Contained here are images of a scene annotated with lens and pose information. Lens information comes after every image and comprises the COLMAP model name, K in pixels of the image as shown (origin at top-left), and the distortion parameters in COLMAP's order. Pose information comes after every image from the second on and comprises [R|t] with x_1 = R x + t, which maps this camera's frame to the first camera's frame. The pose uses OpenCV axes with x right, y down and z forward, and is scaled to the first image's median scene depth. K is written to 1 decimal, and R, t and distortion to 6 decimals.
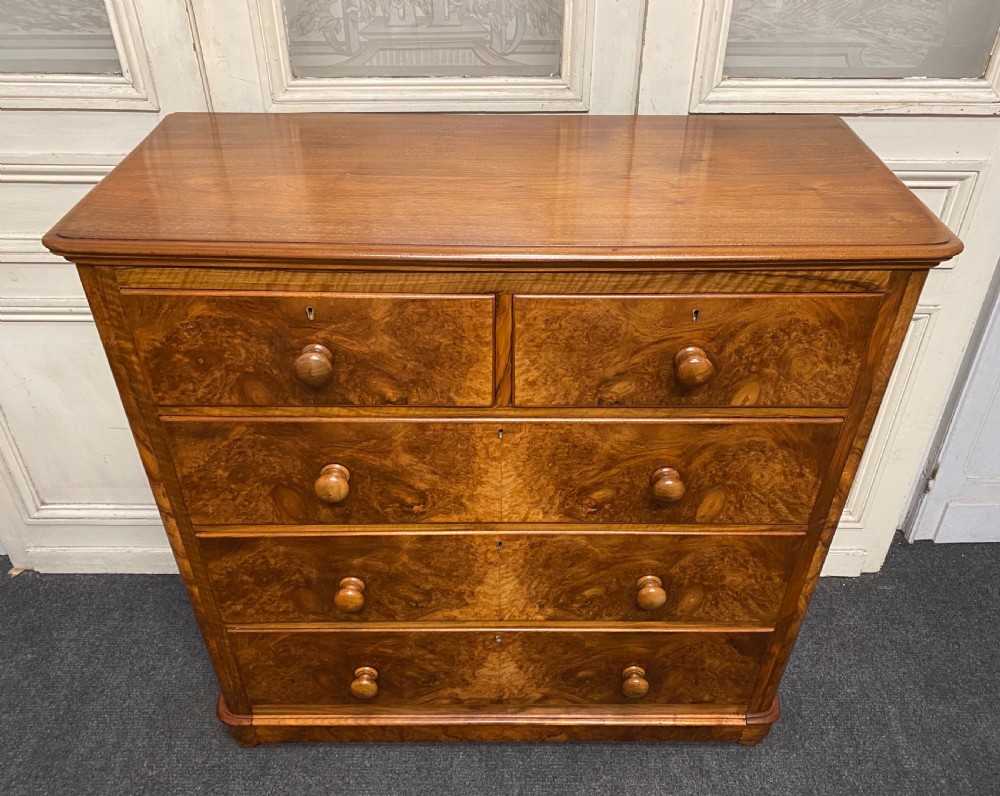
lens RADIAL K [[826.3, 0, 507.6], [0, 826.3, 405.7], [0, 0, 1]] dist [0.049008, -0.036422]
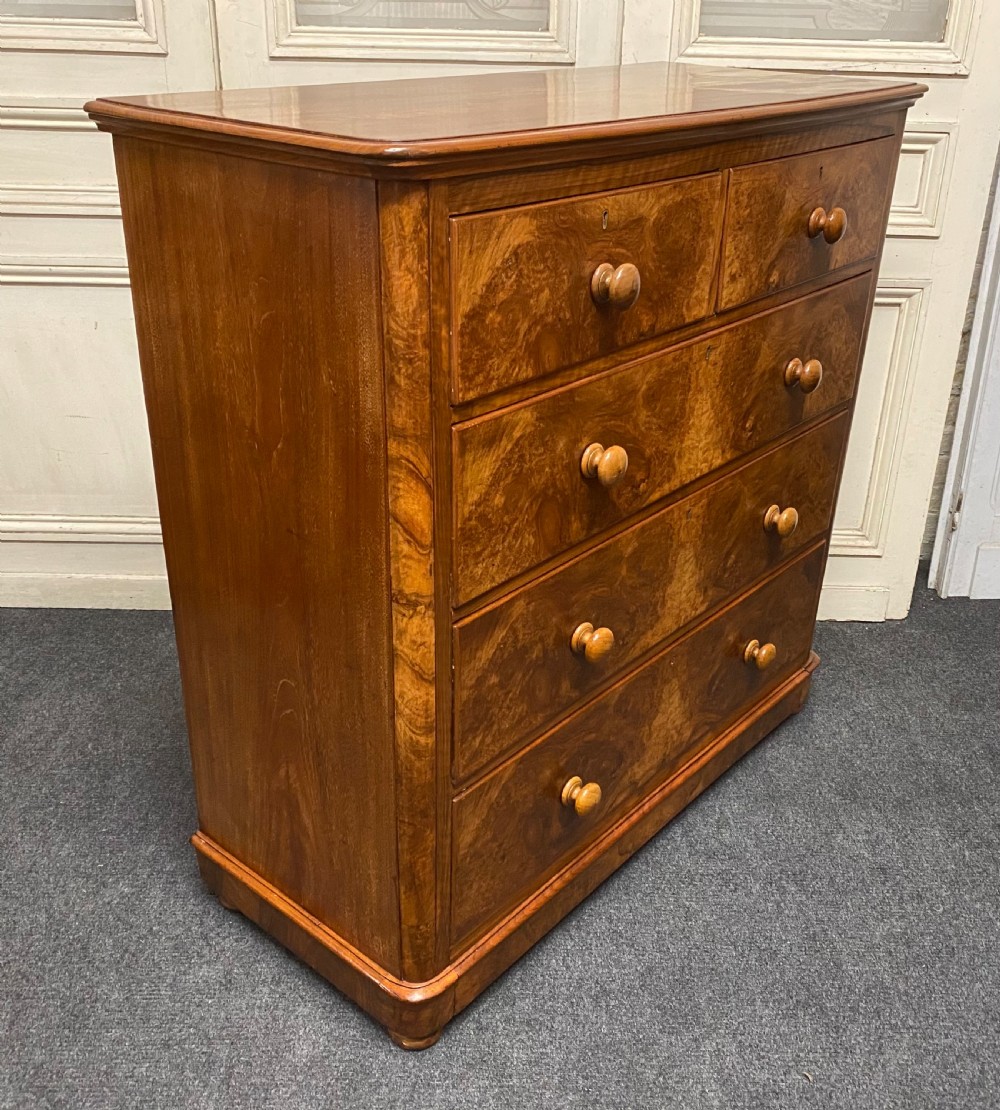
lens RADIAL K [[1146.2, 0, 517.5], [0, 1146.2, 551.0], [0, 0, 1]] dist [0.037425, 0.000000]
pose [[0.999815, 0.012836, 0.014354, 0.012095], [-0.009942, 0.982482, -0.186092, 0.545066], [-0.016491, 0.185915, 0.982428, -0.334693]]
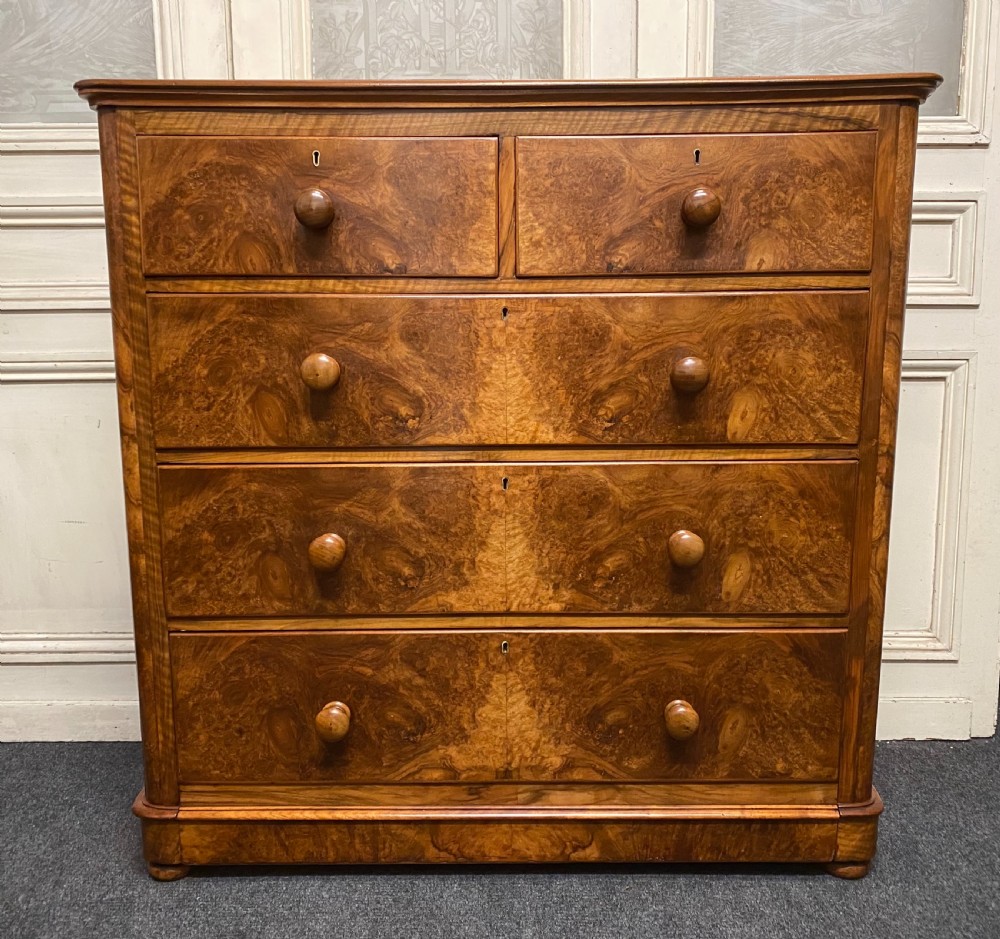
lens RADIAL K [[968.7, 0, 512.2], [0, 968.7, 462.7], [0, 0, 1]] dist [0.031960, 0.000000]
pose [[0.999864, -0.010100, -0.013072, 0.010850], [0.002865, 0.885356, -0.464906, 0.597176], [0.016269, 0.464805, 0.885264, 0.093100]]
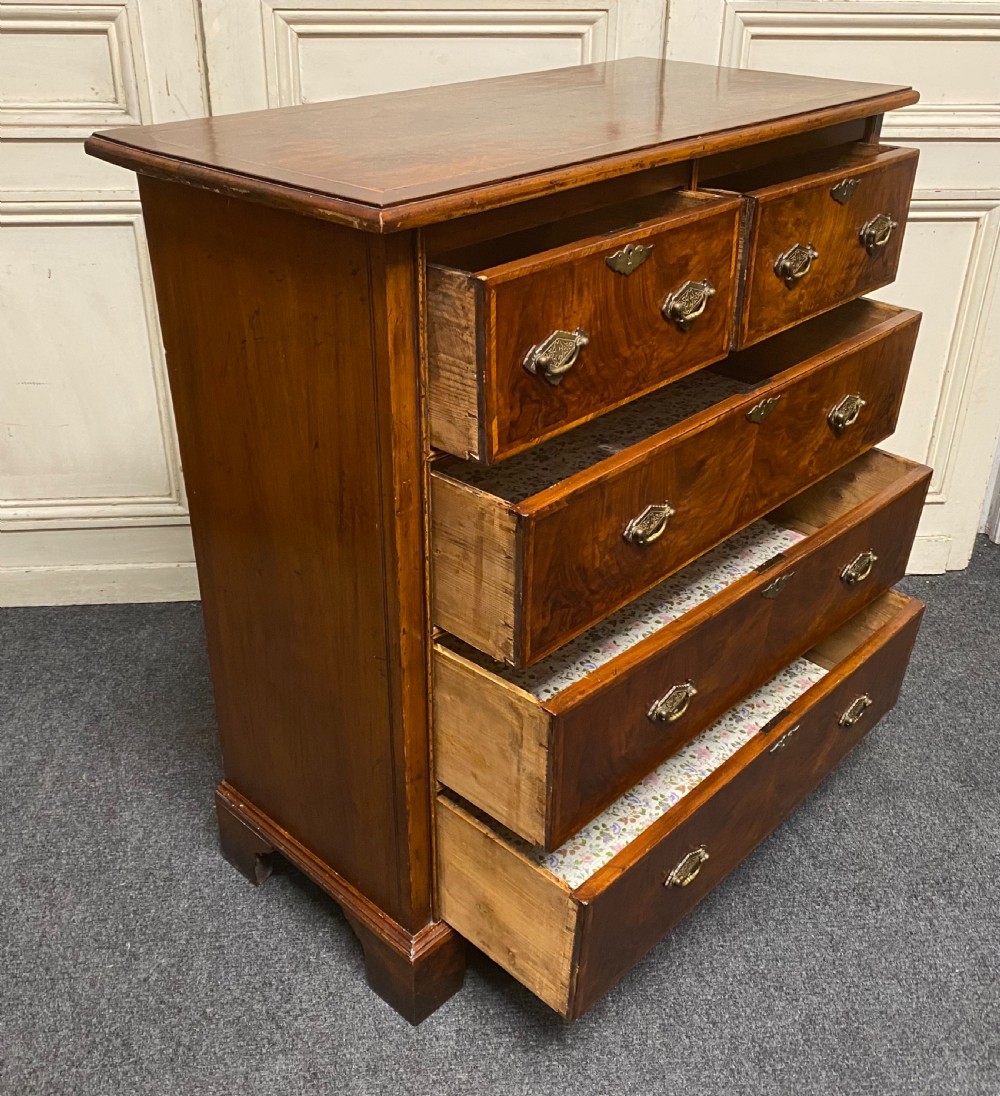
lens RADIAL K [[1135.3, 0, 481.4], [0, 1135.3, 539.7], [0, 0, 1]] dist [0.034971, 0.000000]
pose [[0.995667, -0.036585, 0.085487, -0.186507], [0.048372, 0.988945, -0.140169, 0.458968], [-0.079414, 0.143697, 0.986430, -0.107231]]
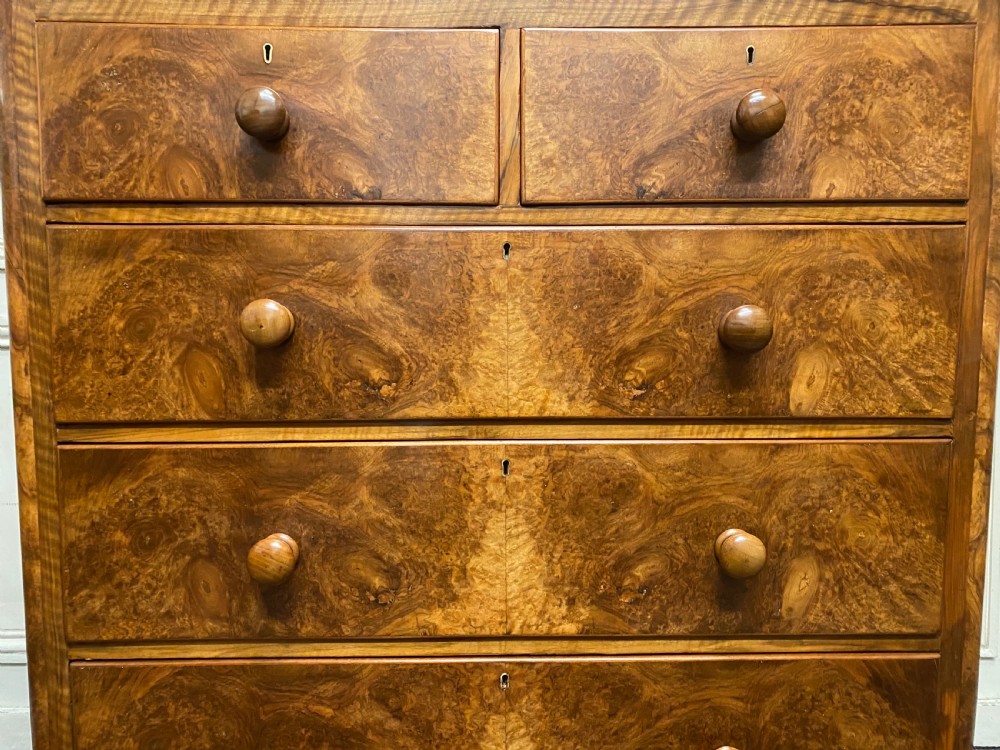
lens RADIAL K [[778.8, 0, 501.5], [0, 778.8, 374.0], [0, 0, 1]] dist [0.015557, -0.004899]
pose [[0.999939, -0.008967, 0.006459, -0.015751], [0.011029, 0.847089, -0.531337, 0.425707], [-0.000707, 0.531376, 0.847136, 0.406603]]
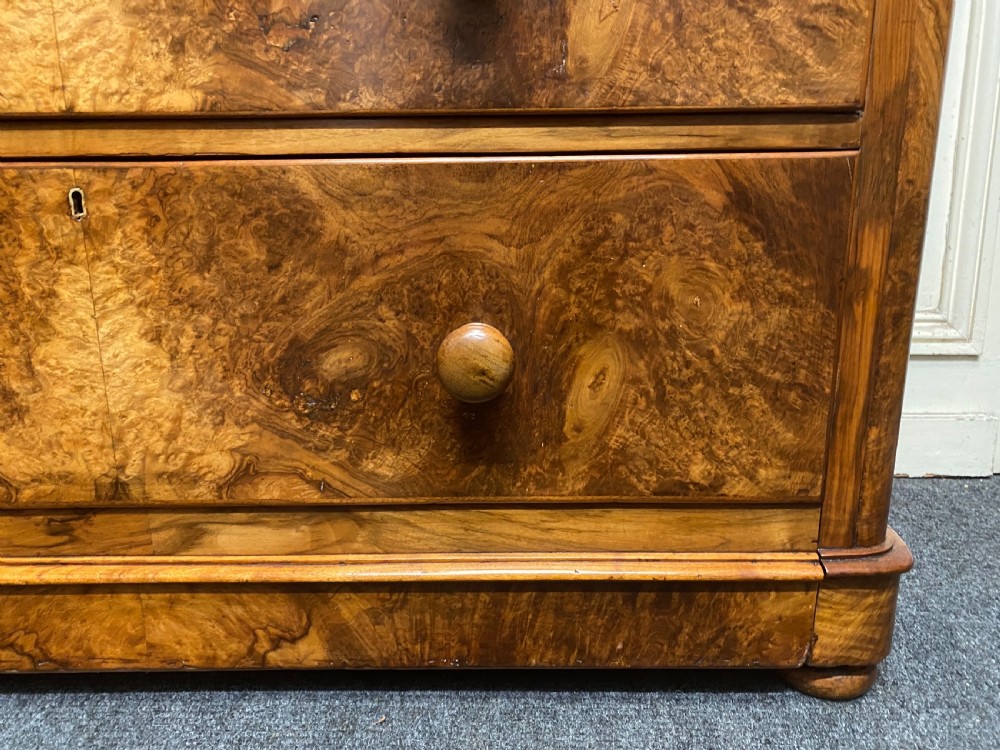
lens RADIAL K [[778.8, 0, 492.7], [0, 778.8, 375.4], [0, 0, 1]] dist [0.015557, -0.004899]
pose [[0.999654, -0.012103, -0.023369, 0.184365], [0.001445, 0.911881, -0.410451, 0.518830], [0.026277, 0.410275, 0.911583, 0.781917]]
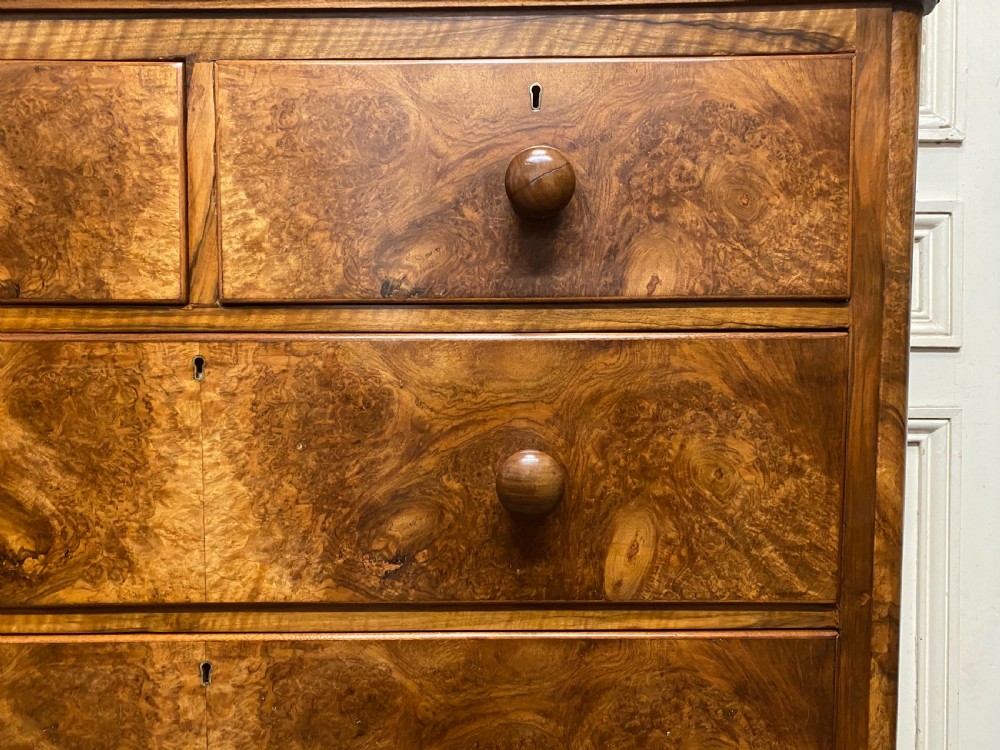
lens RADIAL K [[778.8, 0, 501.5], [0, 778.8, 373.3], [0, 0, 1]] dist [0.015557, -0.004899]
pose [[0.999954, -0.008632, -0.004220, 0.158420], [0.004804, 0.829540, -0.558426, 0.268367], [0.008321, 0.558380, 0.829544, 0.512752]]
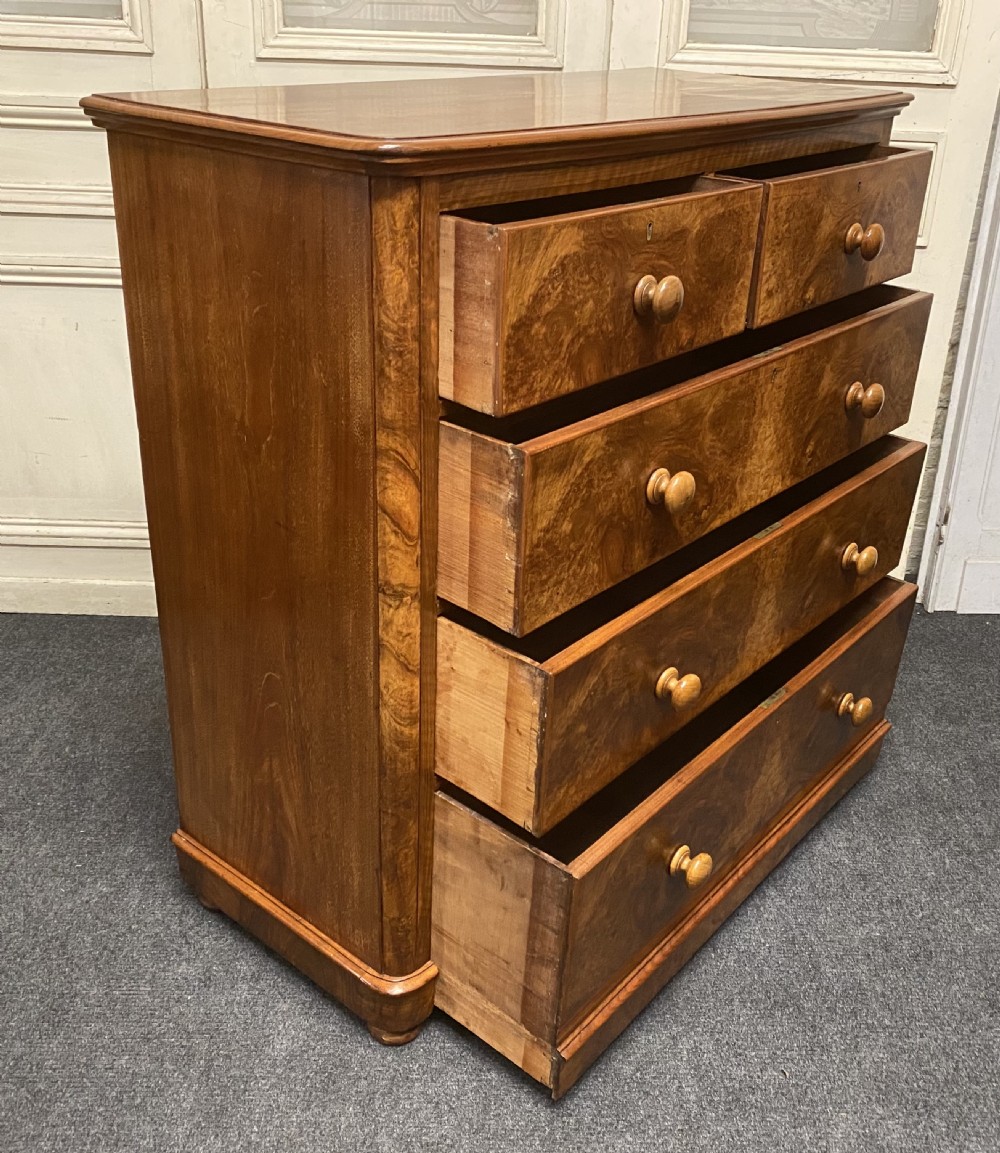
lens RADIAL K [[1193.2, 0, 507.5], [0, 1193.2, 568.4], [0, 0, 1]] dist [0.043823, 0.000000]
pose [[0.999492, 0.023066, 0.022005, 0.008644], [-0.018391, 0.981026, -0.193002, 0.581189], [-0.026039, 0.192499, 0.980952, -0.383320]]
